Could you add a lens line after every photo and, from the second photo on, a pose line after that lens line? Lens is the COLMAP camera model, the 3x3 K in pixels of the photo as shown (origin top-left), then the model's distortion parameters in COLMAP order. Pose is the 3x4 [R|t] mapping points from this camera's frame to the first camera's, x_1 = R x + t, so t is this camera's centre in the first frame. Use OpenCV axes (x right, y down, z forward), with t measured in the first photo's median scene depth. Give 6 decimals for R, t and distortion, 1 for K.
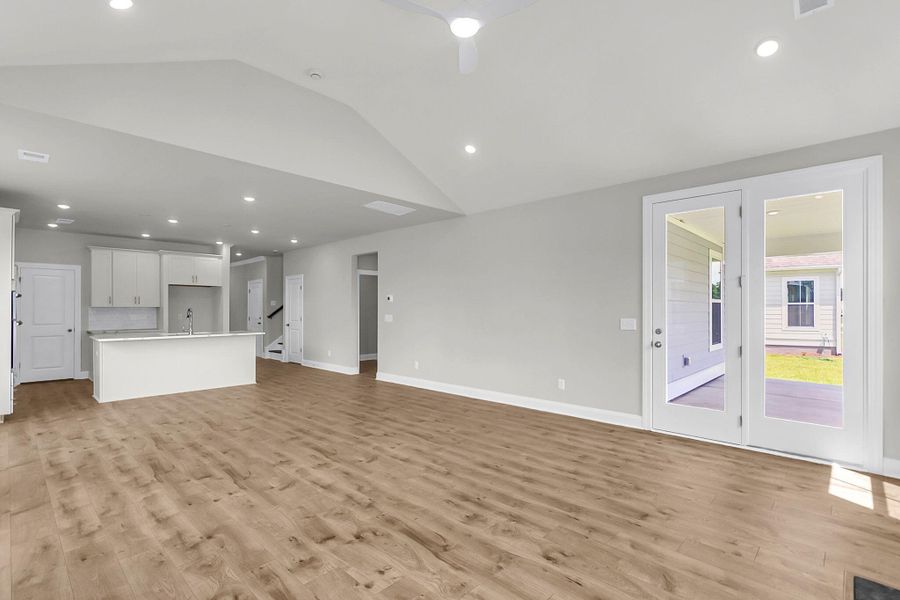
lens RADIAL K [[422.8, 0, 452.4], [0, 422.8, 305.1], [0, 0, 1]] dist [-0.000247, 0.000865]
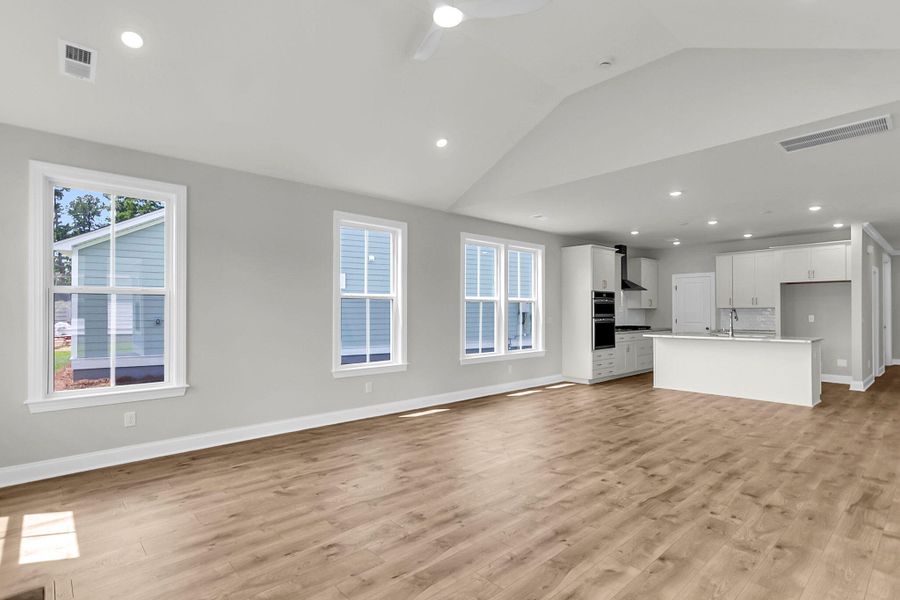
lens RADIAL K [[450.1, 0, 454.4], [0, 450.1, 303.8], [0, 0, 1]] dist [0.005018, 0.001856]
pose [[-0.065711, -0.016550, -0.997701, 0.641511], [0.012970, 0.999764, -0.017439, 0.007384], [0.997754, -0.014086, -0.065481, 0.663345]]
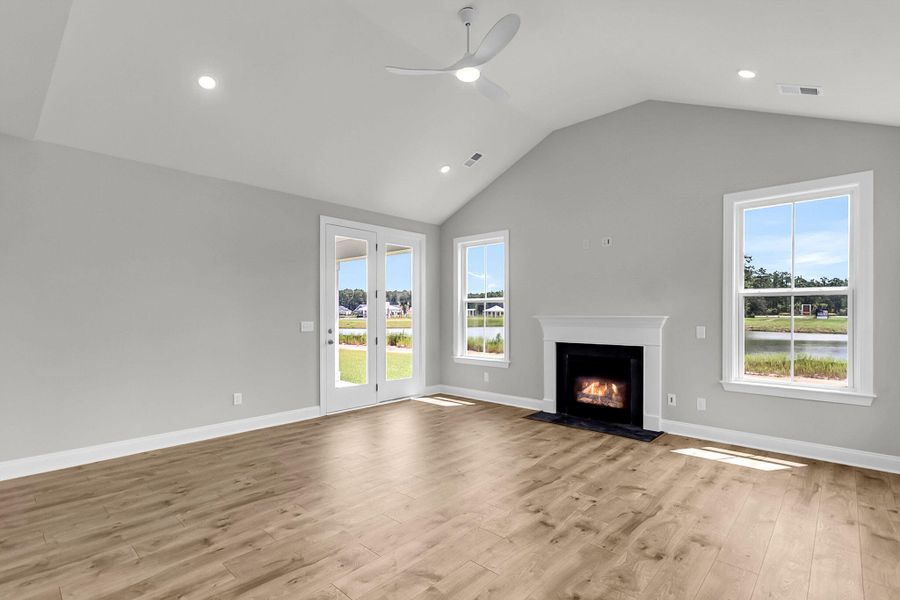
lens RADIAL K [[426.9, 0, 453.1], [0, 426.9, 314.5], [0, 0, 1]] dist [0.000202, 0.000387]
pose [[-0.015280, -0.004861, 0.999871, -0.716520], [-0.008030, 0.999957, 0.004738, 0.005709], [-0.999851, -0.007957, -0.015318, 0.651155]]
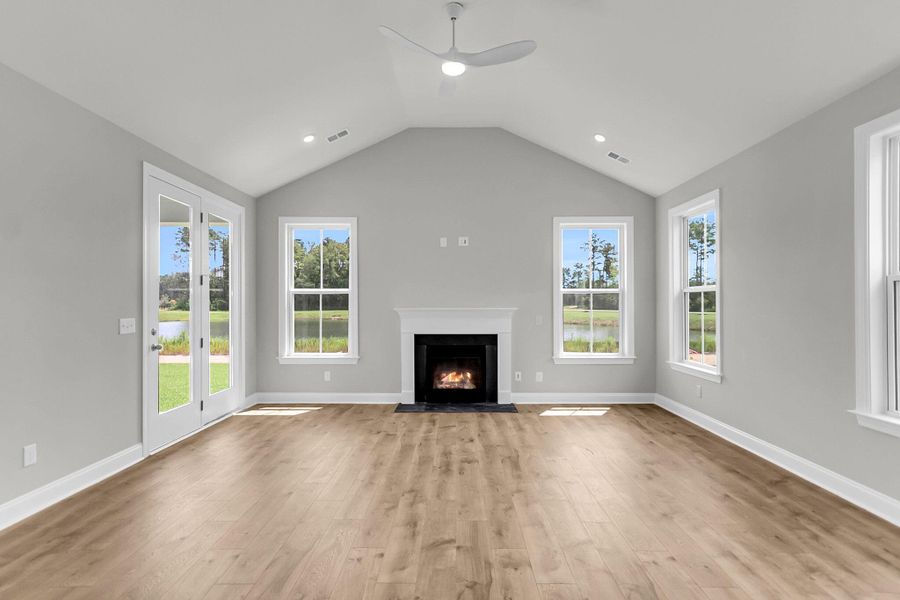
lens RADIAL K [[450.1, 0, 454.4], [0, 450.1, 303.8], [0, 0, 1]] dist [0.005018, 0.001856]
pose [[-0.685919, 0.000359, 0.727678, -0.547317], [-0.008514, 0.999927, -0.008519, 0.009160], [-0.727628, -0.012039, -0.685866, 1.147698]]
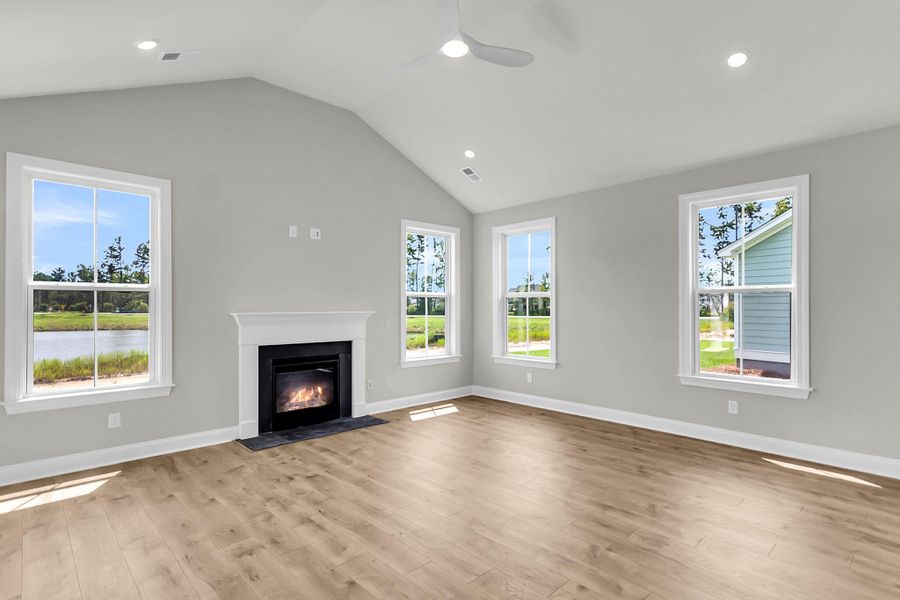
lens RADIAL K [[450.1, 0, 454.4], [0, 450.1, 303.8], [0, 0, 1]] dist [0.005018, 0.001856]
pose [[-0.998796, -0.000218, 0.049062, -0.014504], [-0.001181, 0.999807, -0.019607, 0.011835], [-0.049049, -0.019641, -0.998603, 1.321699]]
